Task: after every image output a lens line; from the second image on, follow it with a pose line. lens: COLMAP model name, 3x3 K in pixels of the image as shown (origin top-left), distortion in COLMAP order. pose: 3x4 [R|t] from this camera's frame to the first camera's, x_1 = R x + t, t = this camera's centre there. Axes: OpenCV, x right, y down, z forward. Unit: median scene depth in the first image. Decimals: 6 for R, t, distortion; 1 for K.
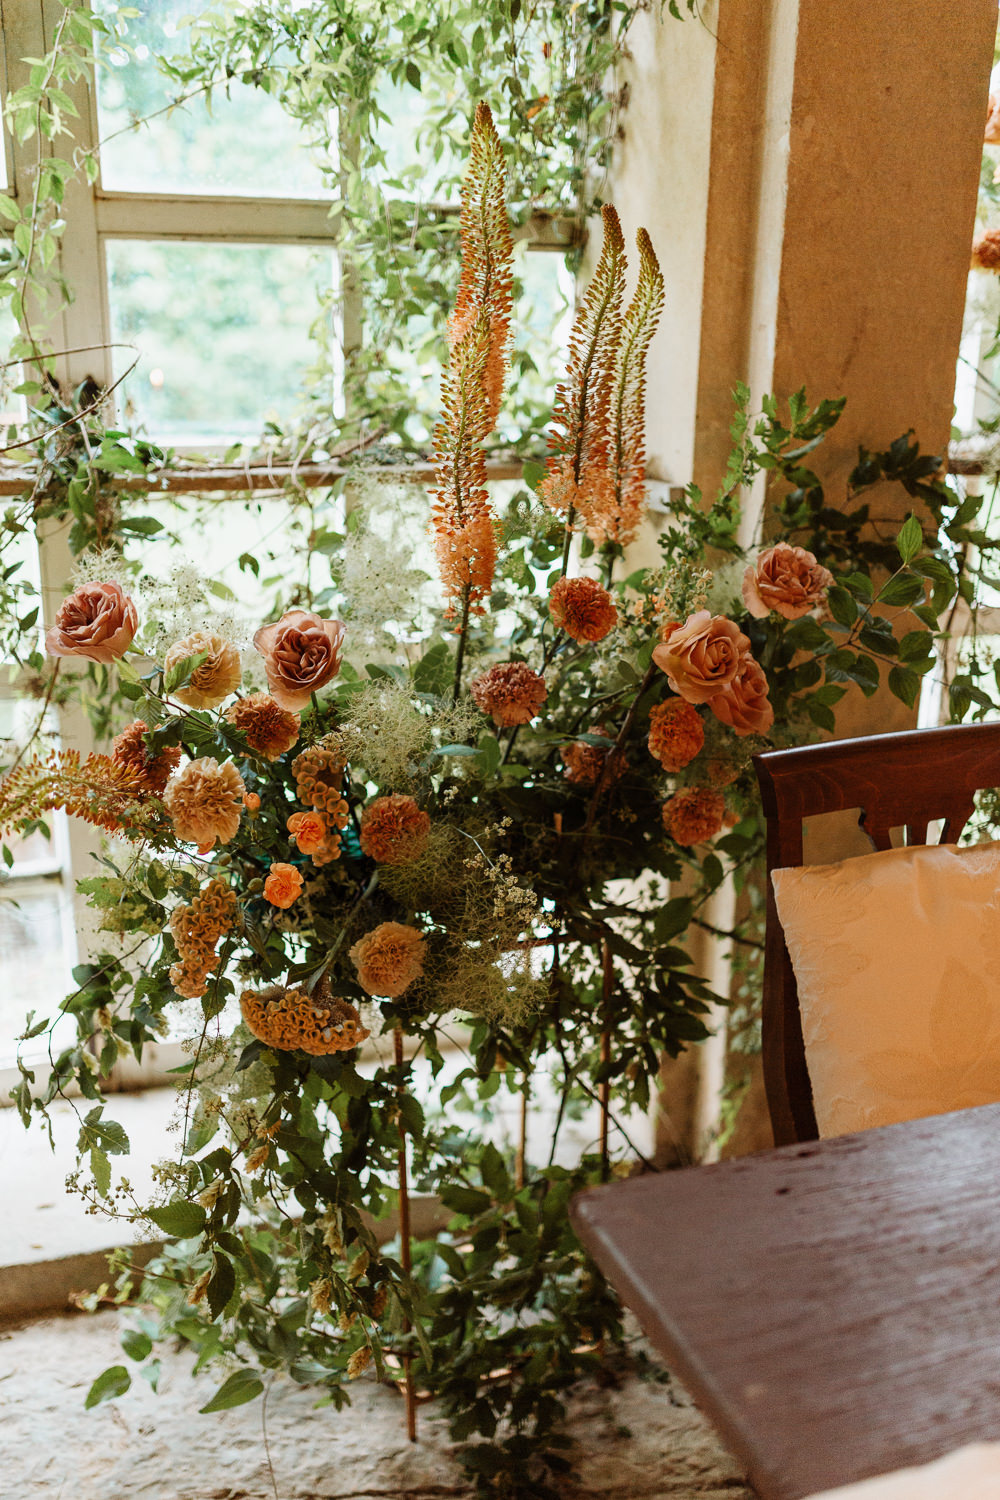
lens RADIAL K [[1424.1, 0, 500.0], [0, 1424.1, 750.0], [0, 0, 1]] dist [-0.006799, 0.007161]
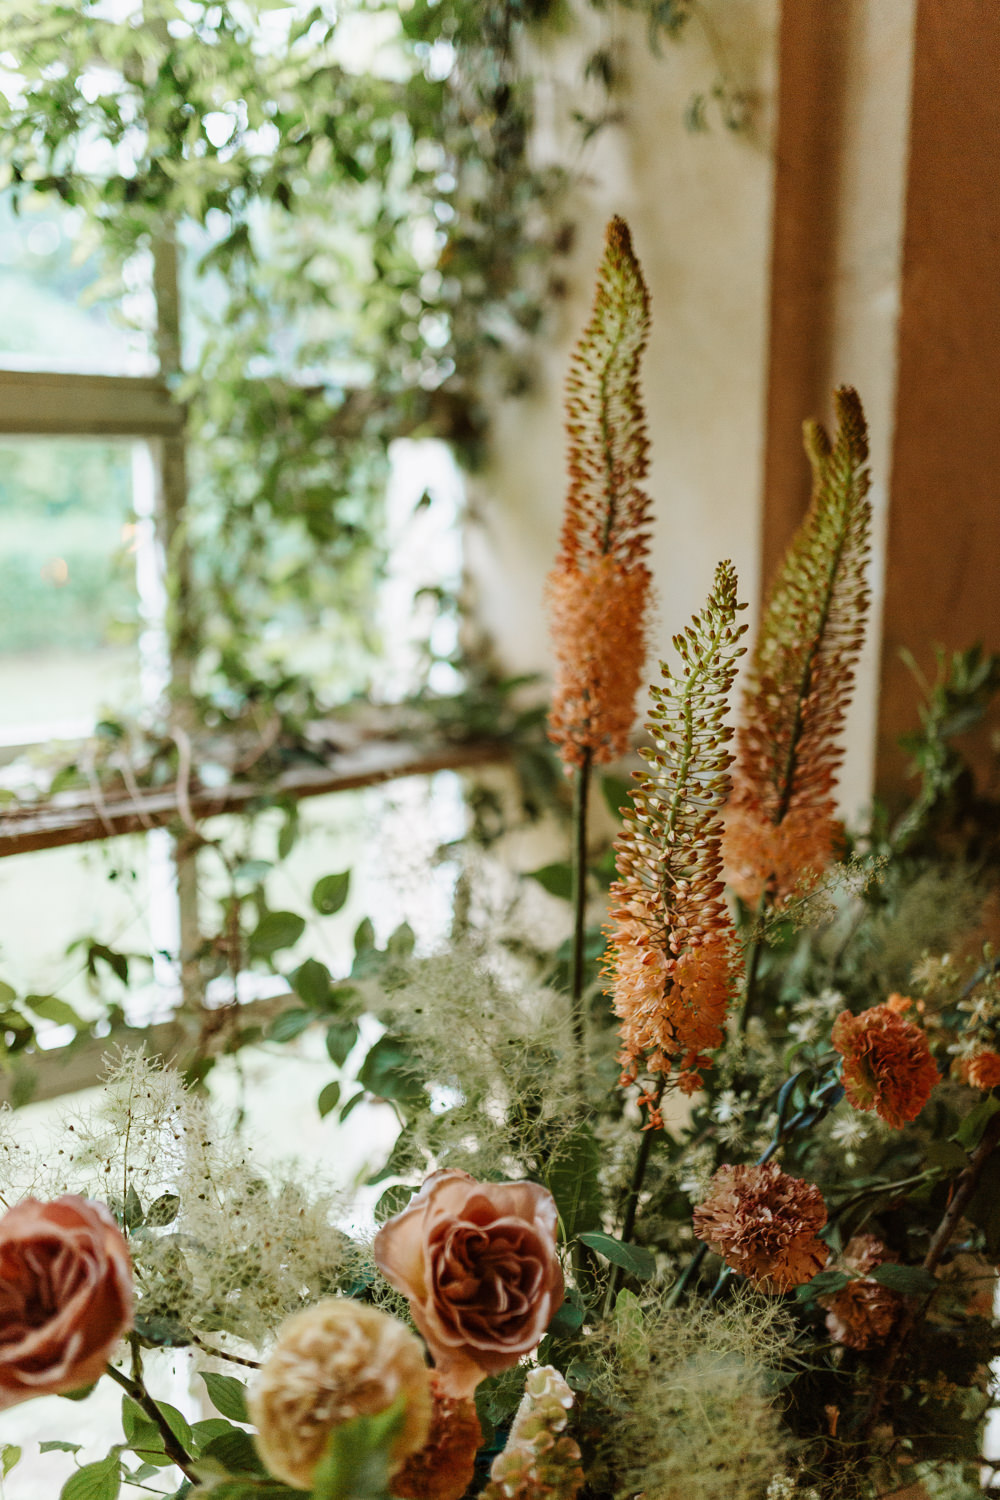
lens RADIAL K [[1424.1, 0, 500.0], [0, 1424.1, 750.0], [0, 0, 1]] dist [-0.006799, 0.007161]
pose [[0.950310, -0.070012, 0.303331, -0.195431], [0.103951, 0.989820, -0.097210, -0.144417], [-0.293437, 0.123911, 0.947914, 0.378152]]
